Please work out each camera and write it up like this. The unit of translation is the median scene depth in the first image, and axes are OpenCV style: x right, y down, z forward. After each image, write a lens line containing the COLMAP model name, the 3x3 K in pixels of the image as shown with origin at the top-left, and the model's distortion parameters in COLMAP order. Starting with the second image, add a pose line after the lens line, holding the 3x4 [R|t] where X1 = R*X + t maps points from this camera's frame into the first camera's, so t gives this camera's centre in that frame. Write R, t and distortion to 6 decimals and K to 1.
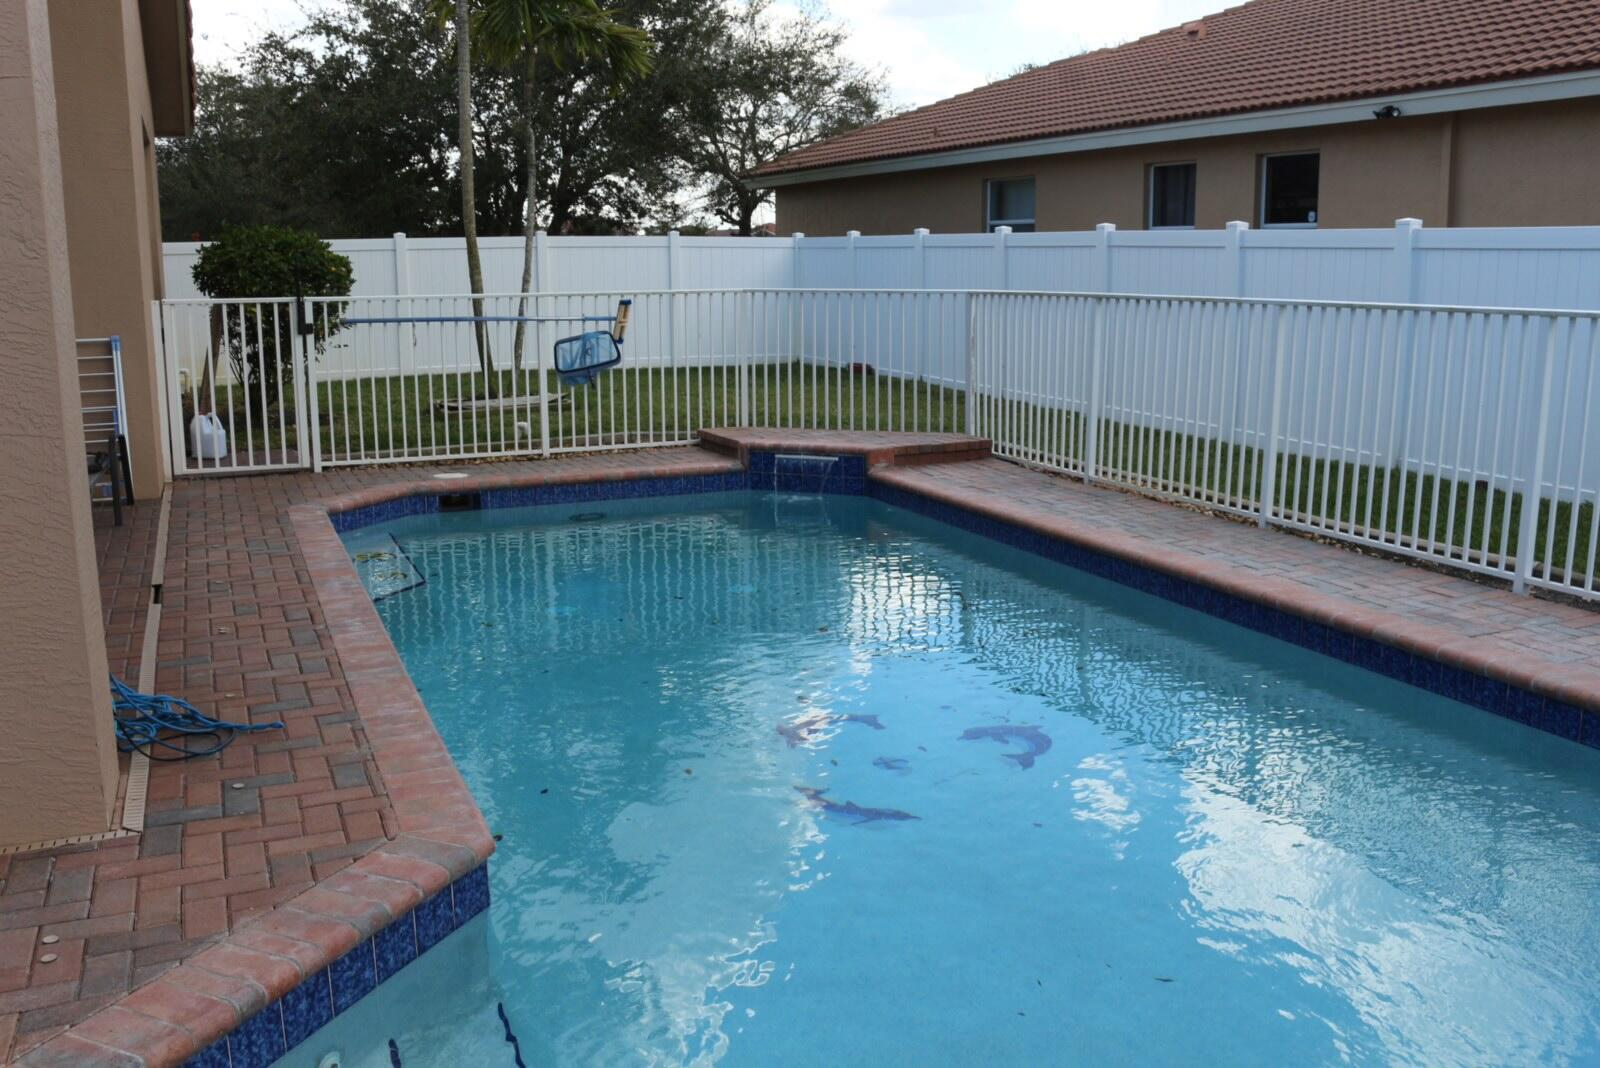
lens RADIAL K [[1381.7, 0, 800.0], [0, 1381.7, 534.0], [0, 0, 1]] dist [-0.120143, 0.005519]
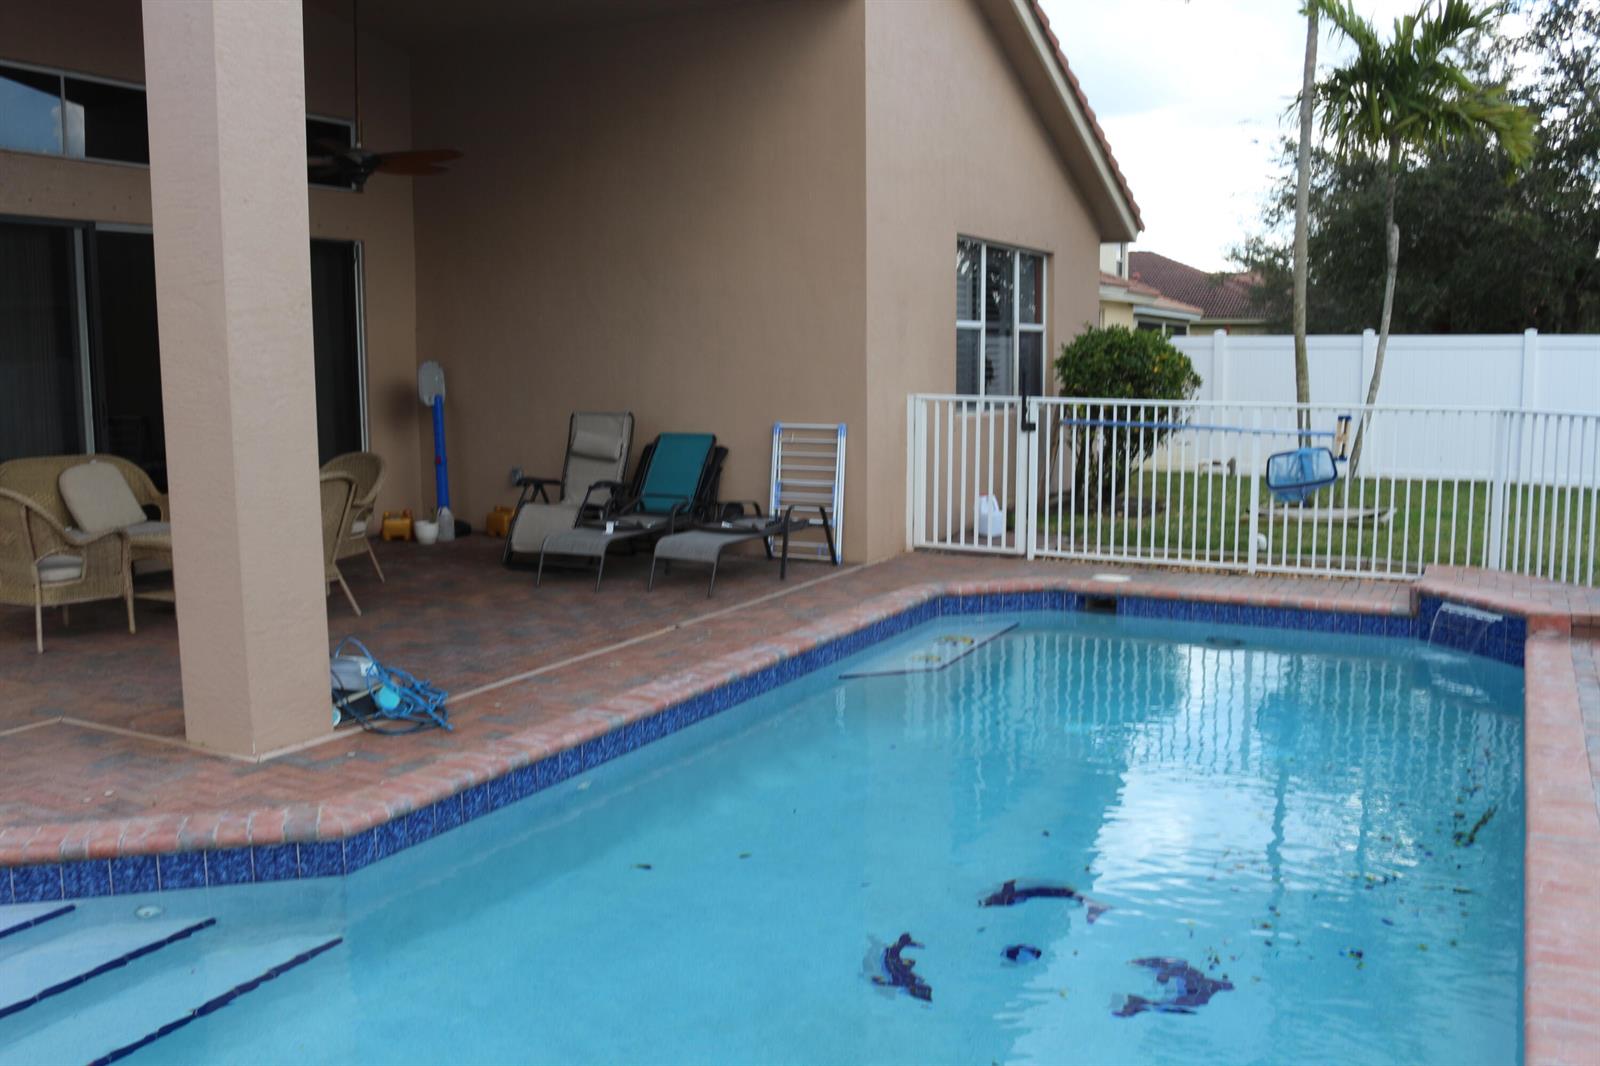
lens RADIAL K [[1337.2, 0, 800.0], [0, 1337.2, 533.0], [0, 0, 1]] dist [-0.159978, 0.158823]
pose [[0.582163, 0.098631, -0.807068, 0.331122], [-0.148470, 0.988821, 0.013747, -0.045395], [0.799402, 0.111822, 0.590299, 0.194822]]
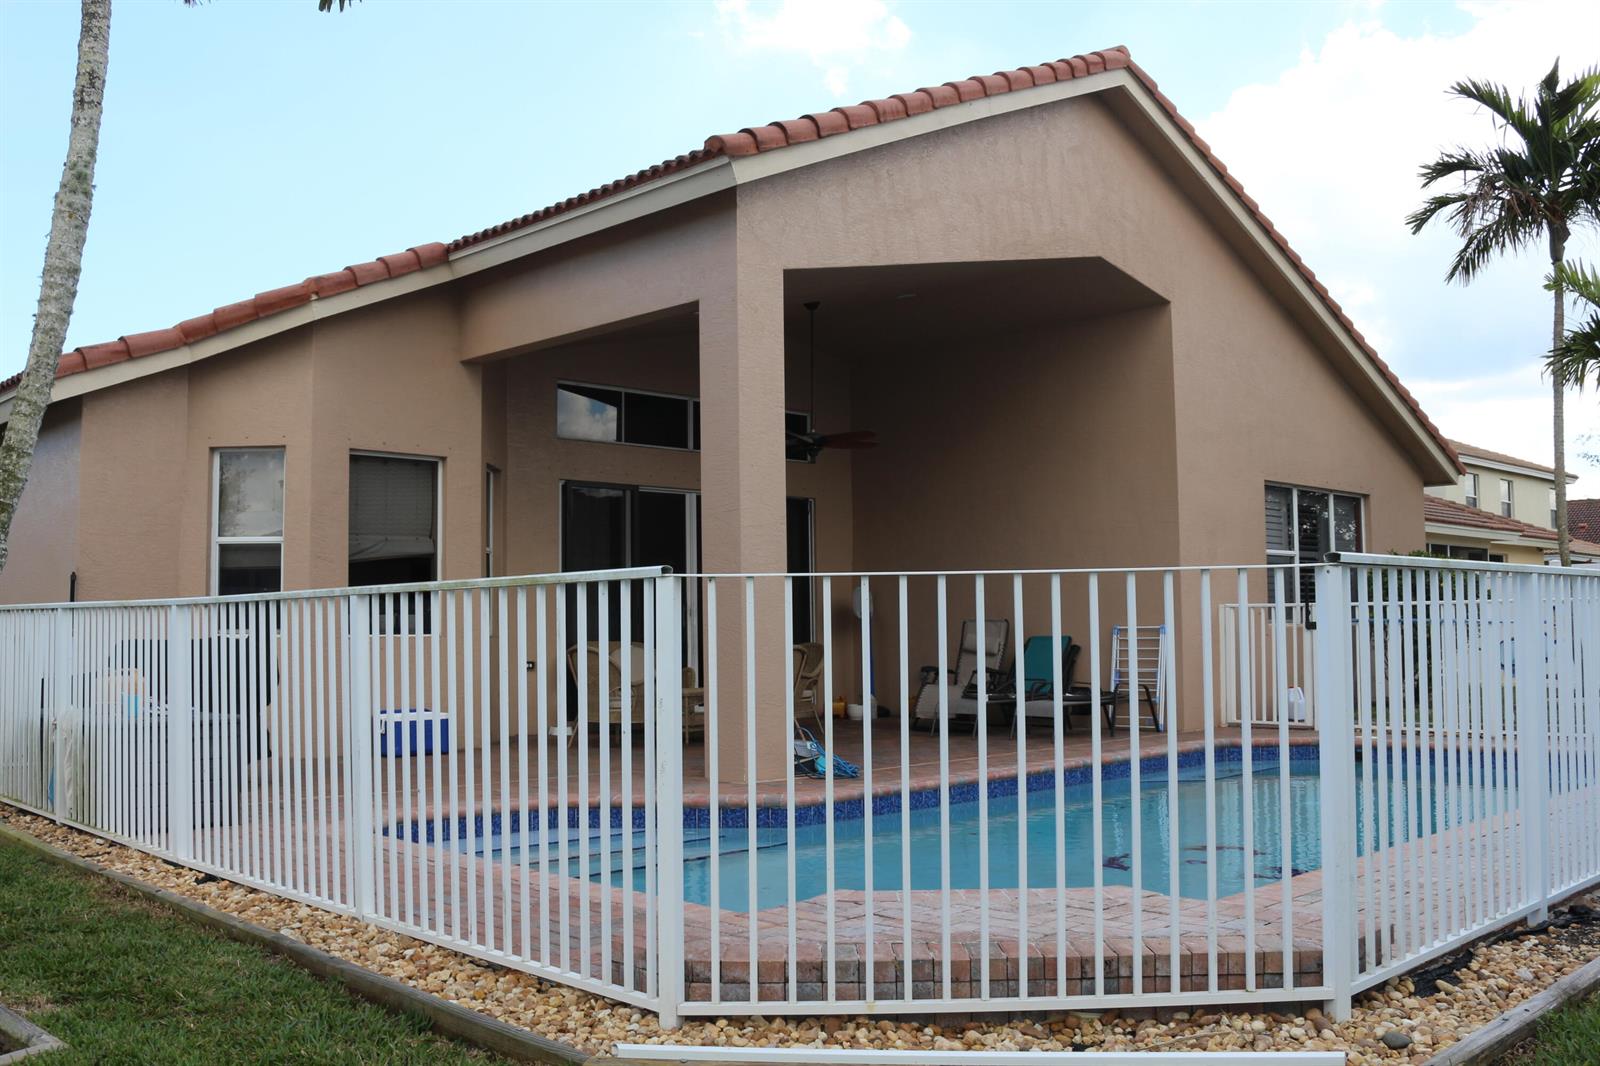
lens RADIAL K [[1337.2, 0, 800.0], [0, 1337.2, 533.0], [0, 0, 1]] dist [-0.159978, 0.158823]
pose [[0.297289, -0.076898, -0.951686, 0.626346], [-0.176290, 0.975193, -0.133867, 0.021917], [0.938371, 0.207570, 0.276358, 0.101664]]
